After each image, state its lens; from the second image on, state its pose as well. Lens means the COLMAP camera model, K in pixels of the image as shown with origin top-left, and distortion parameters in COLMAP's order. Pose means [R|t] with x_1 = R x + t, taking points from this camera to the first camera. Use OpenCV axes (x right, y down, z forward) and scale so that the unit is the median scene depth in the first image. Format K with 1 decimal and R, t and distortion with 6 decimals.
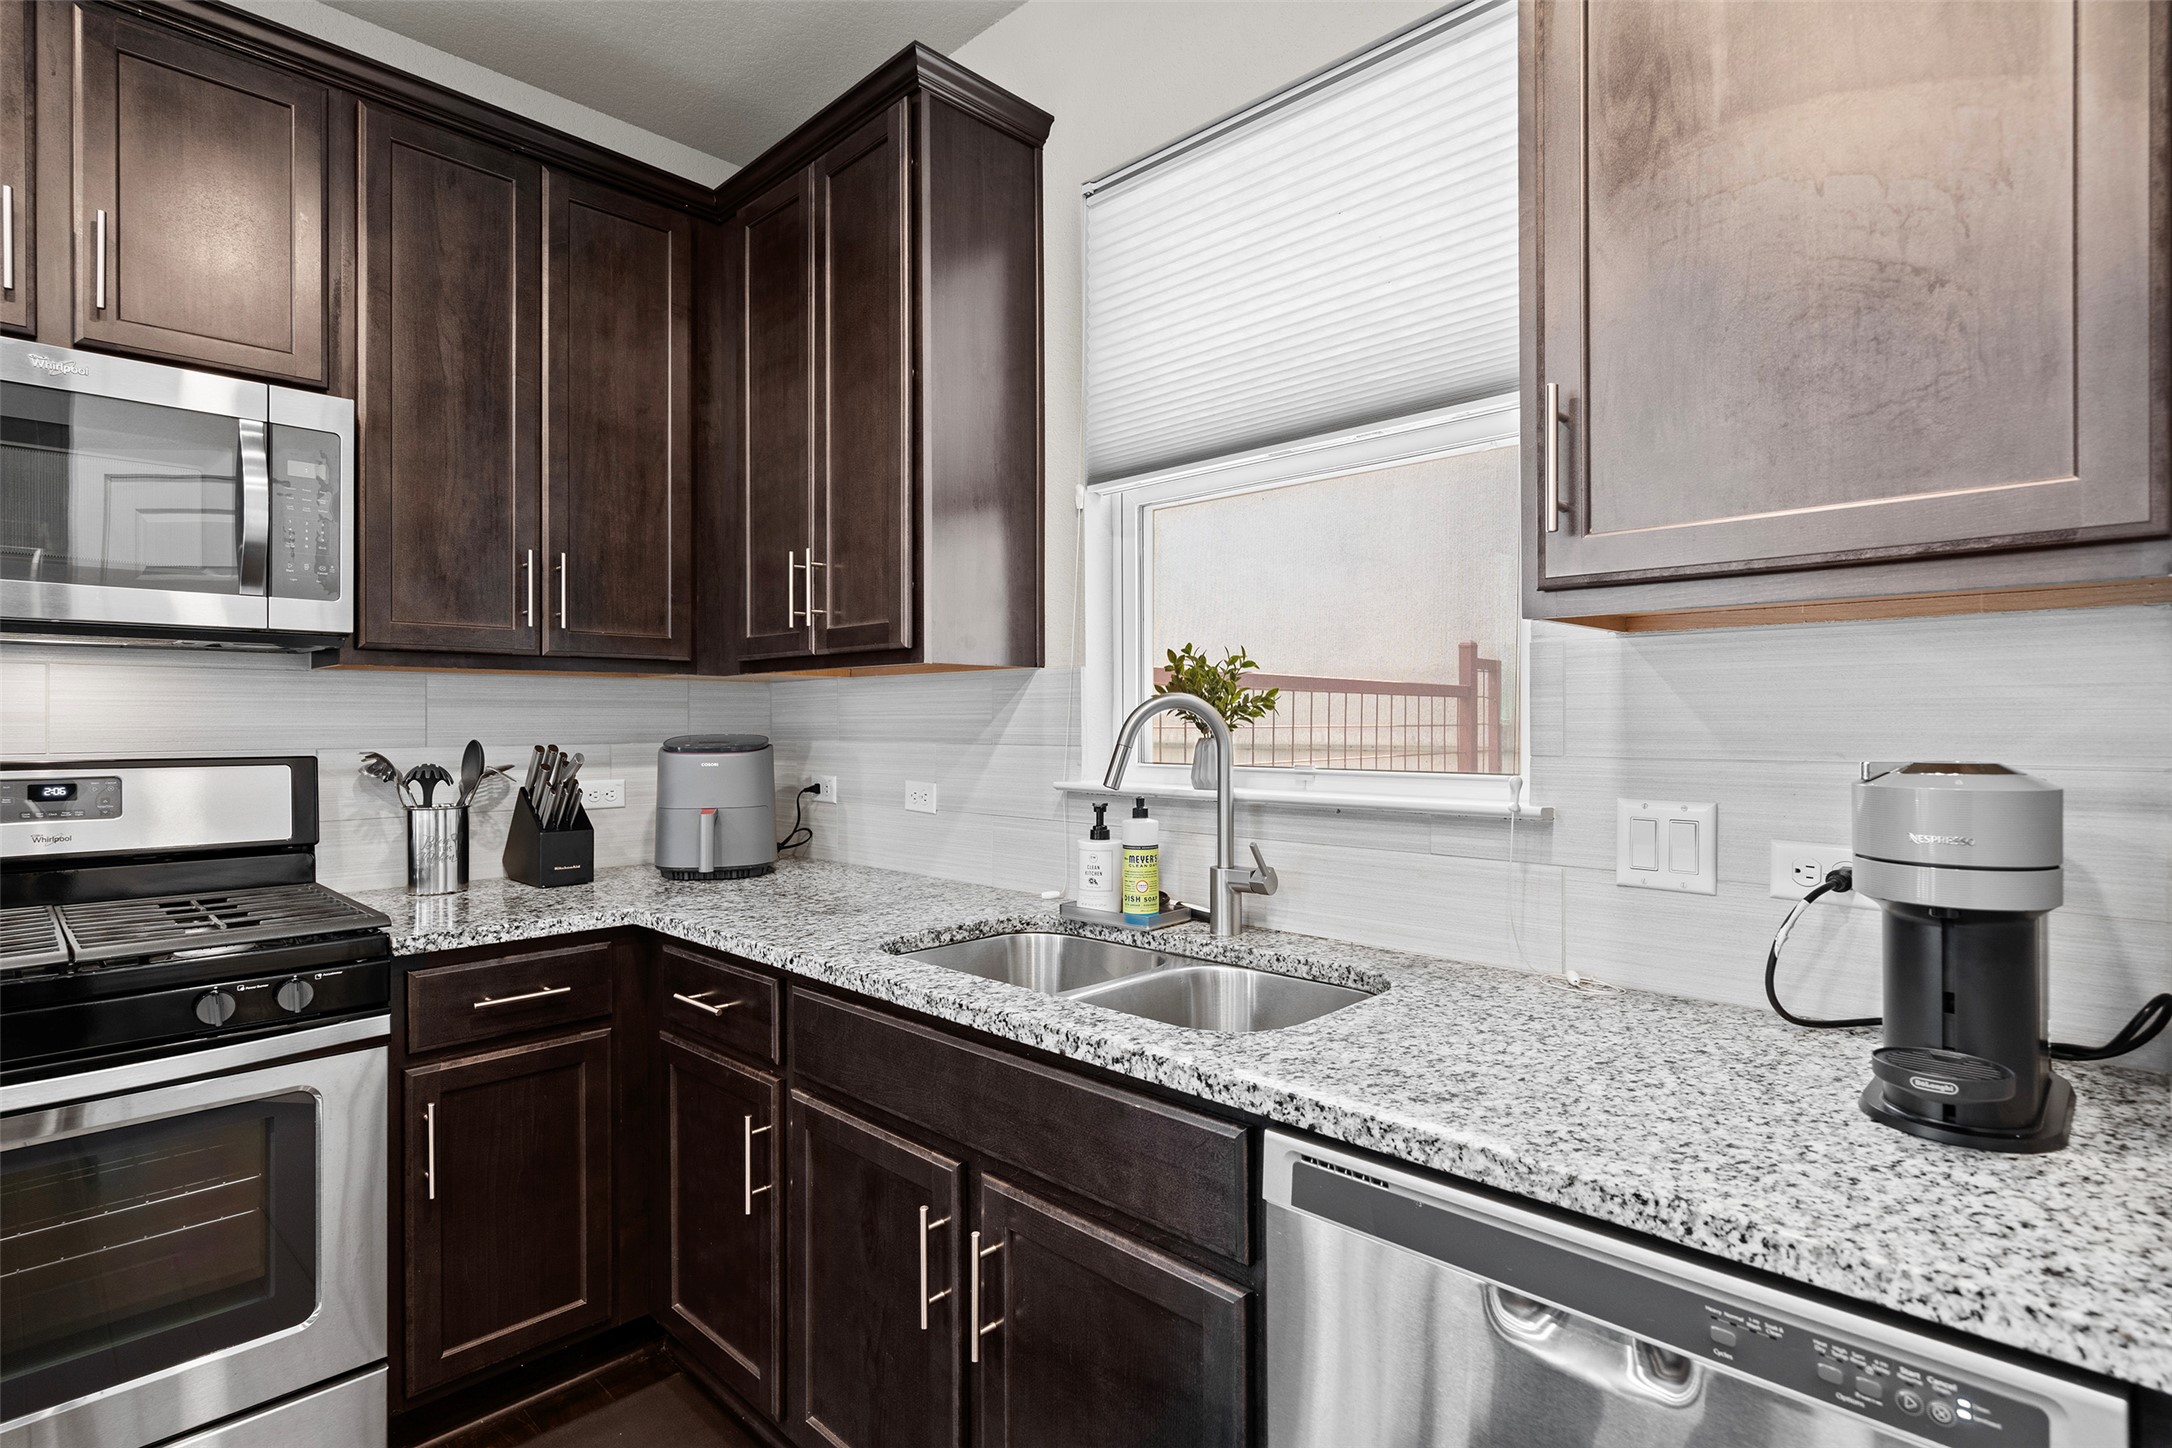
lens RADIAL K [[1076.7, 0, 1084.6], [0, 1076.7, 717.3], [0, 0, 1]] dist [0.004861, 0.001050]
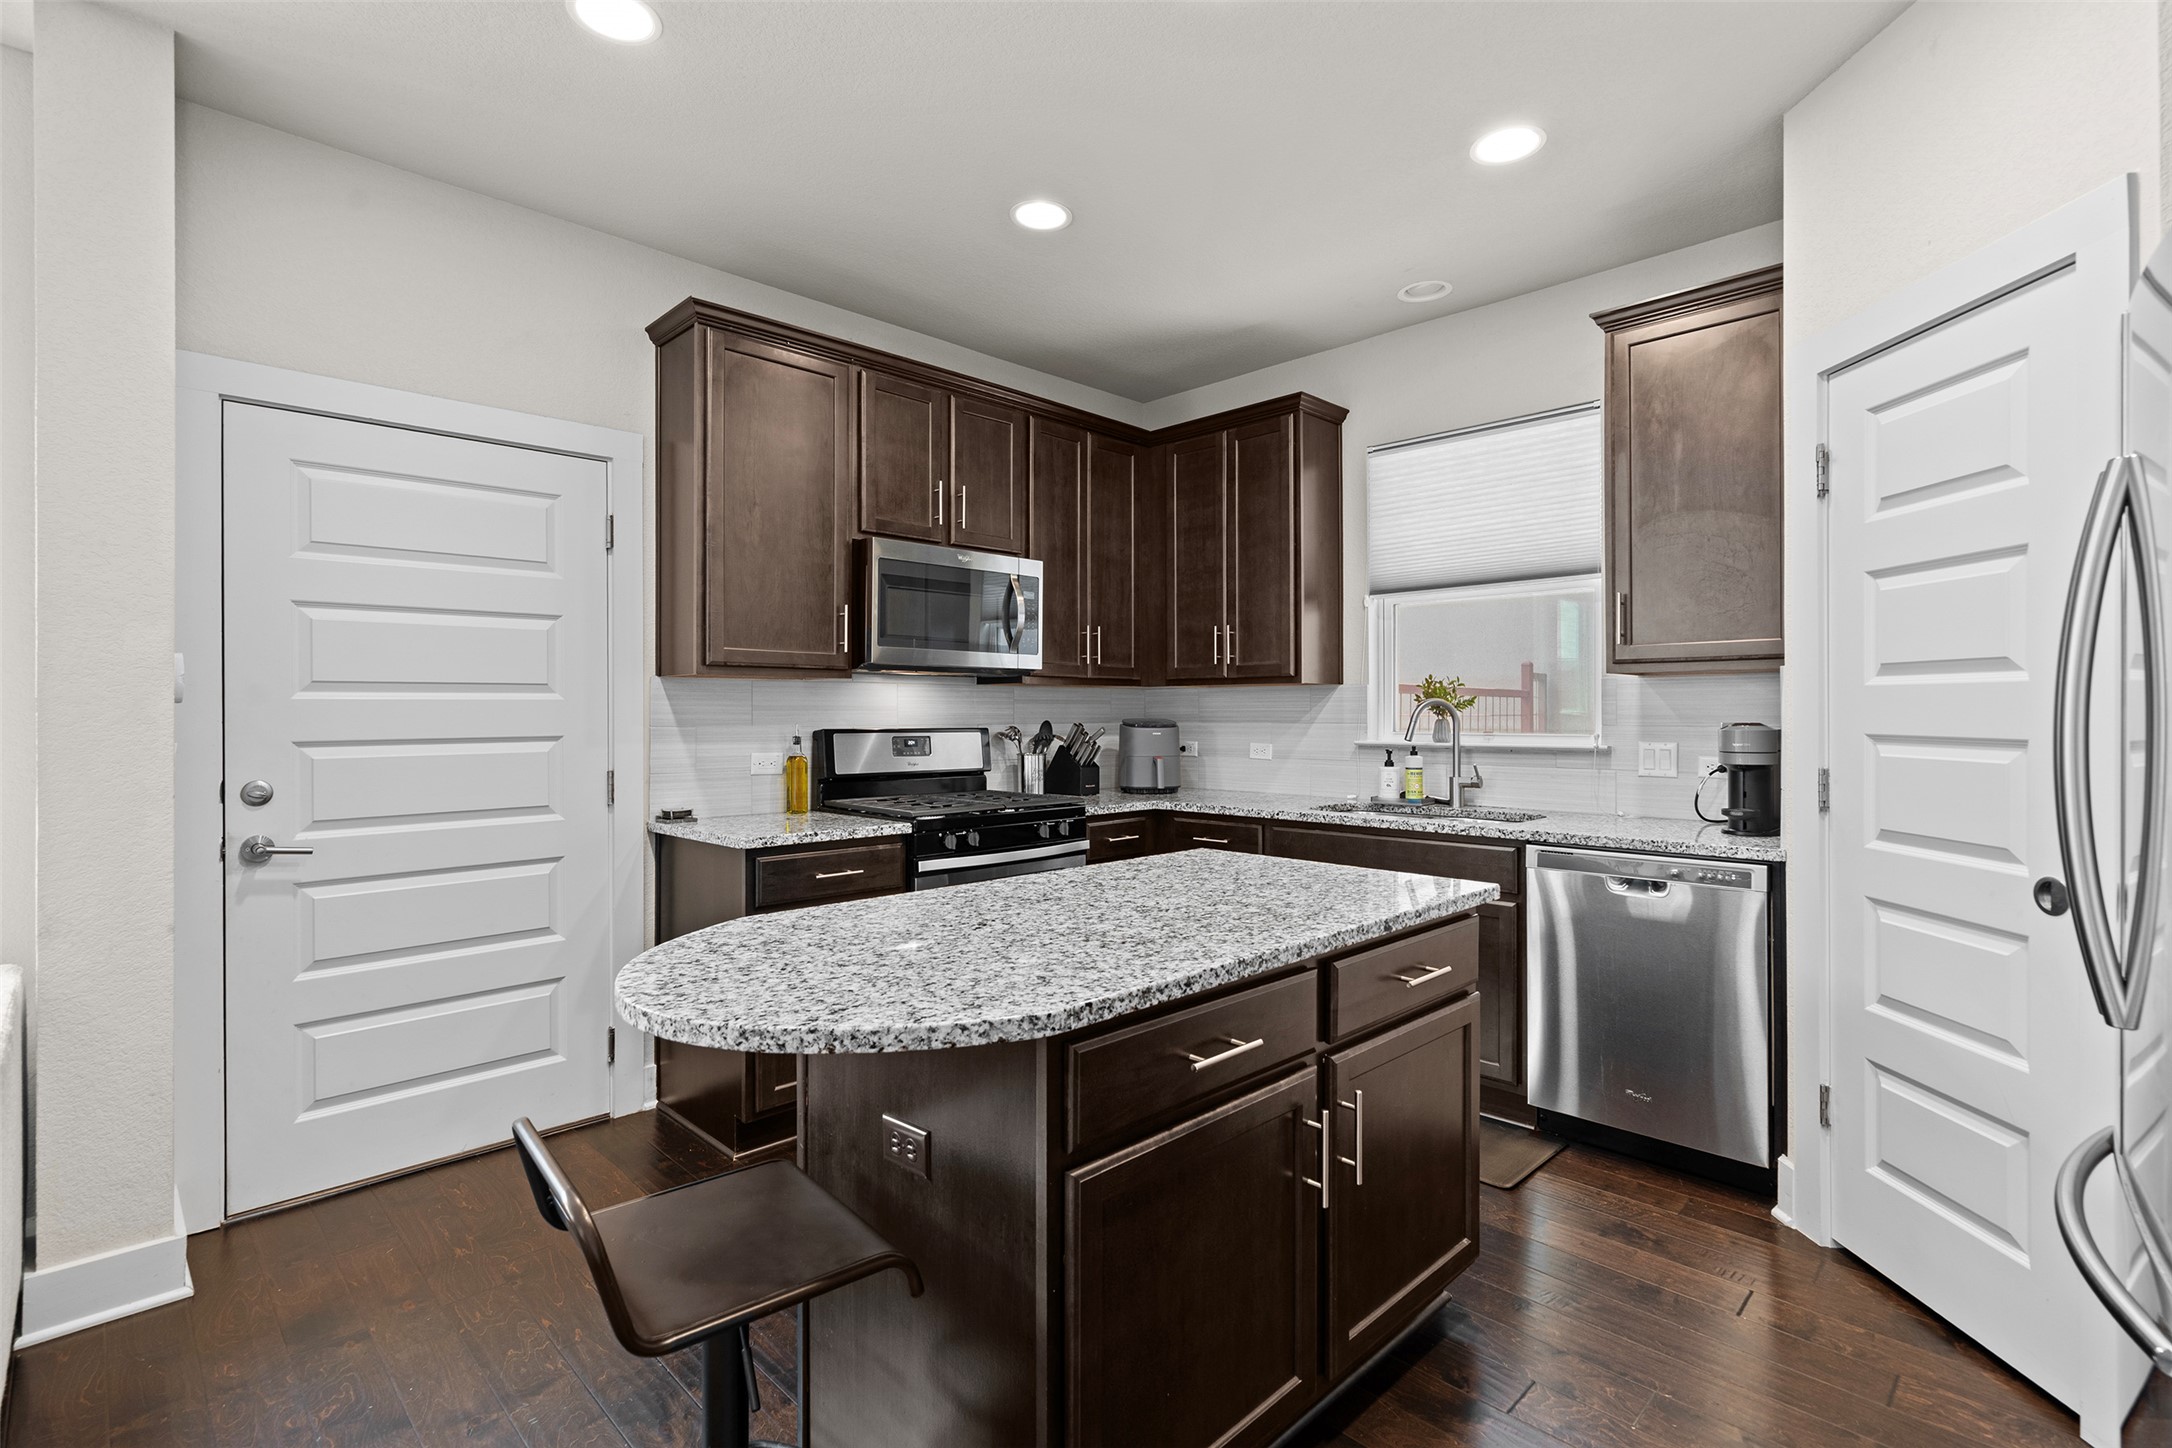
lens RADIAL K [[1015.8, 0, 1083.0], [0, 1015.8, 711.2], [0, 0, 1]] dist [-0.003050, 0.002932]
pose [[0.999892, 0.001257, -0.014645, -0.571656], [-0.001260, 0.999999, -0.000158, 0.005011], [0.014645, 0.000177, 0.999893, -1.032303]]
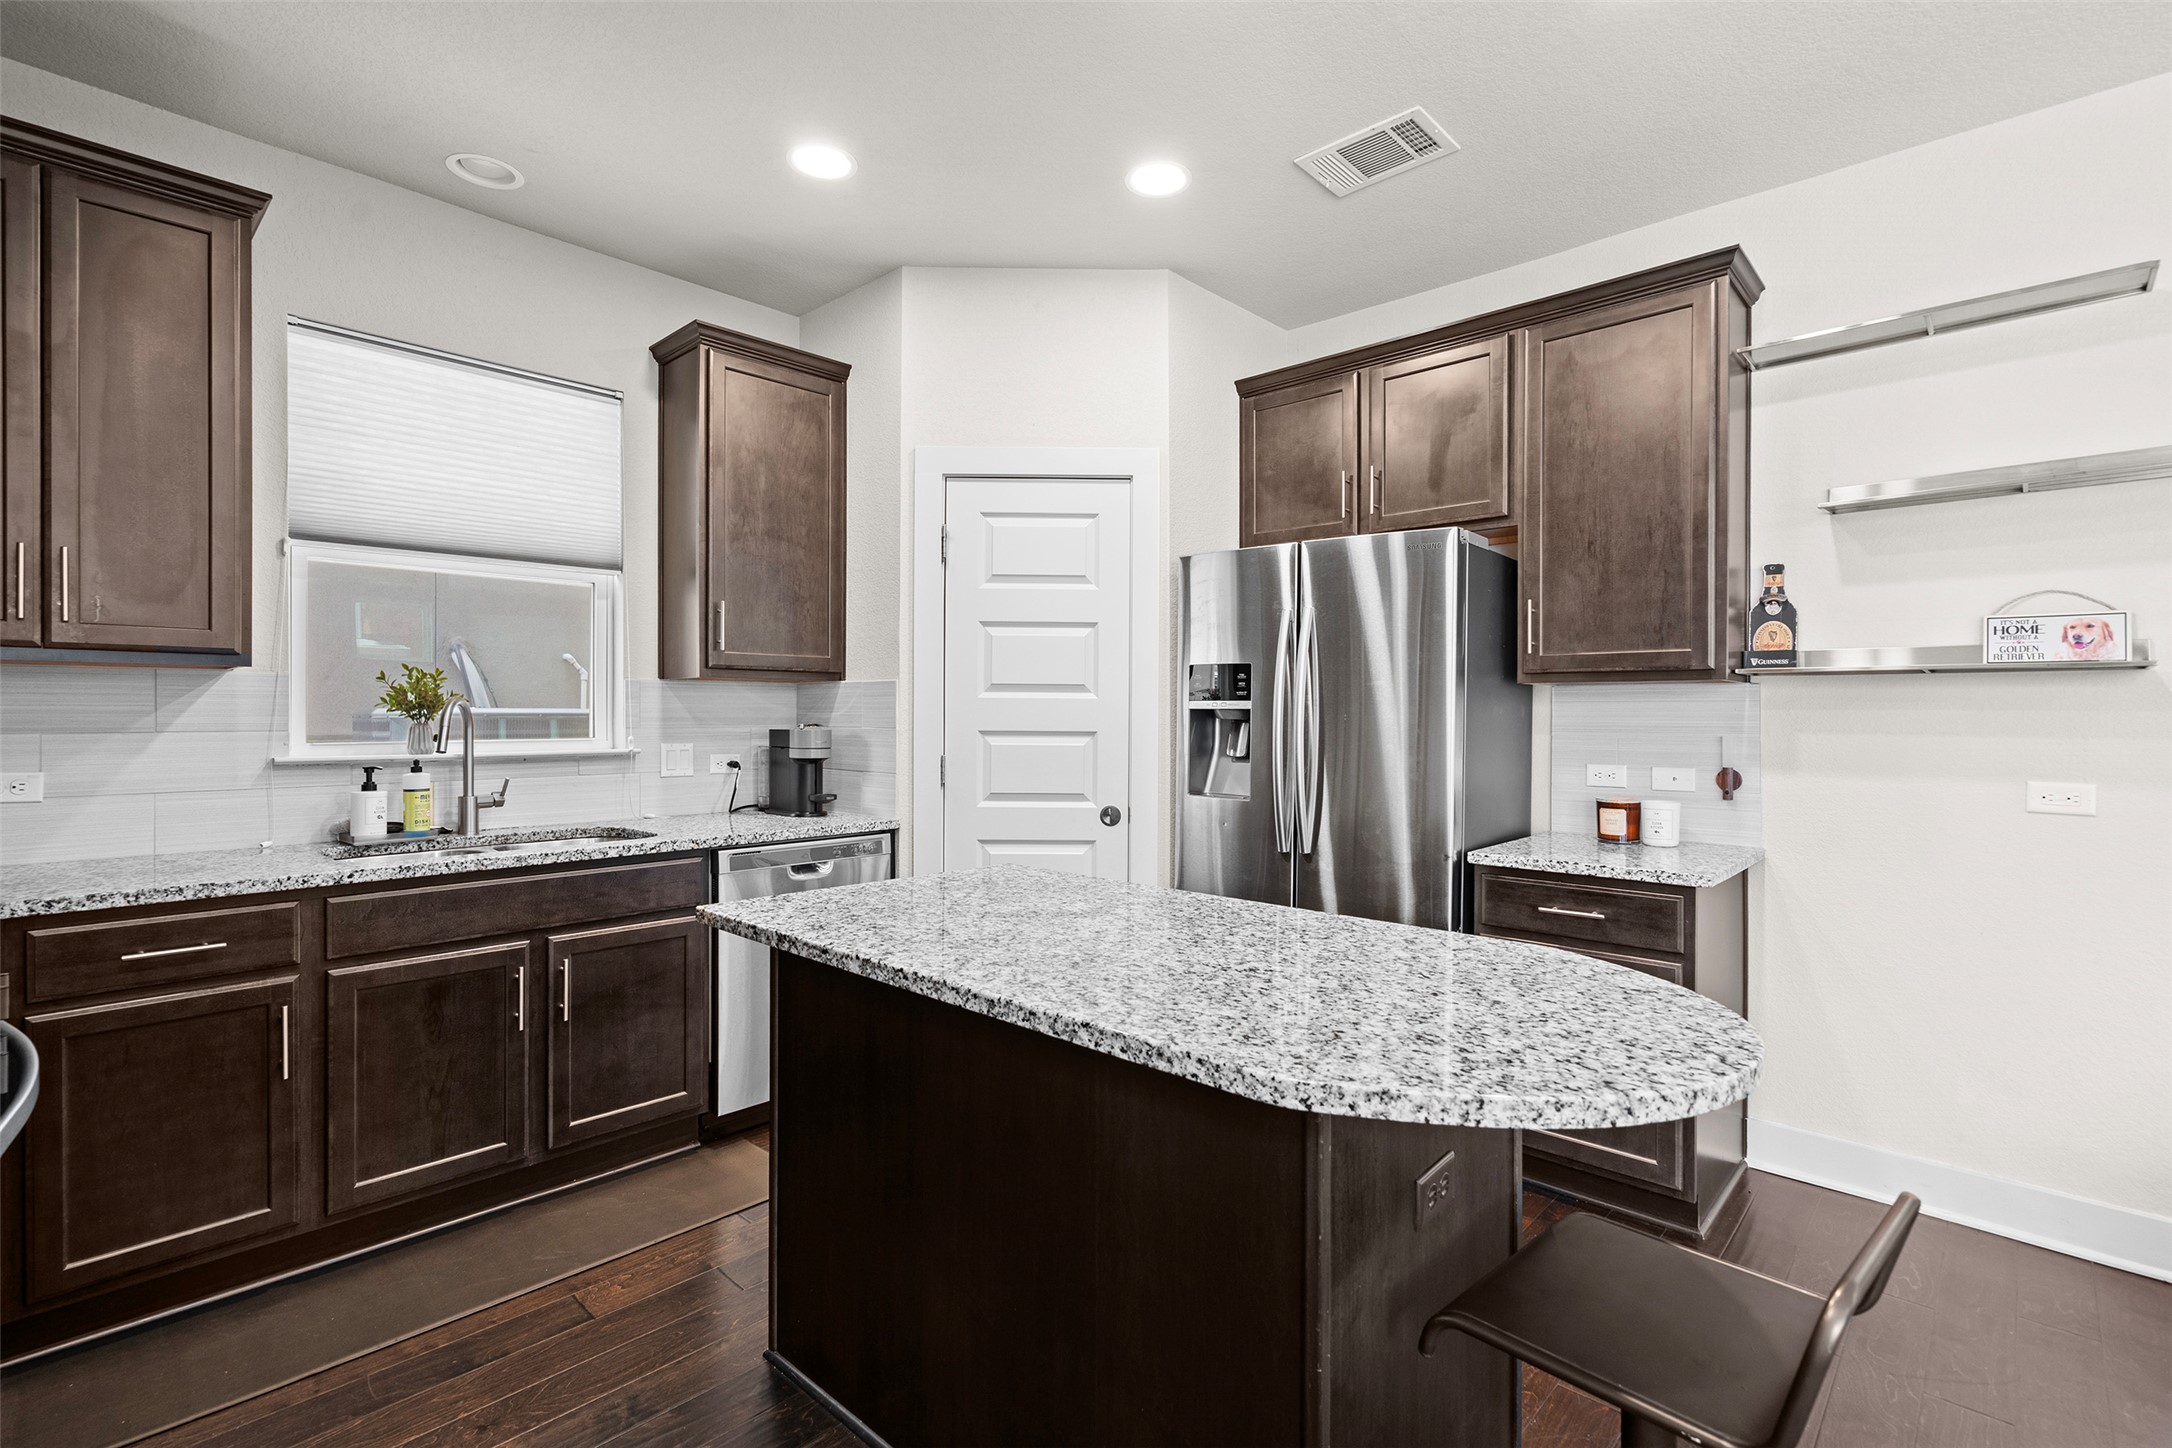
lens RADIAL K [[1015.8, 0, 1085.1], [0, 1015.8, 718.7], [0, 0, 1]] dist [-0.003050, 0.002932]
pose [[-0.020075, -0.002532, 0.999795, -1.449512], [-0.004739, 0.999986, 0.002437, 0.004408], [-0.999787, -0.004689, -0.020086, 0.029860]]
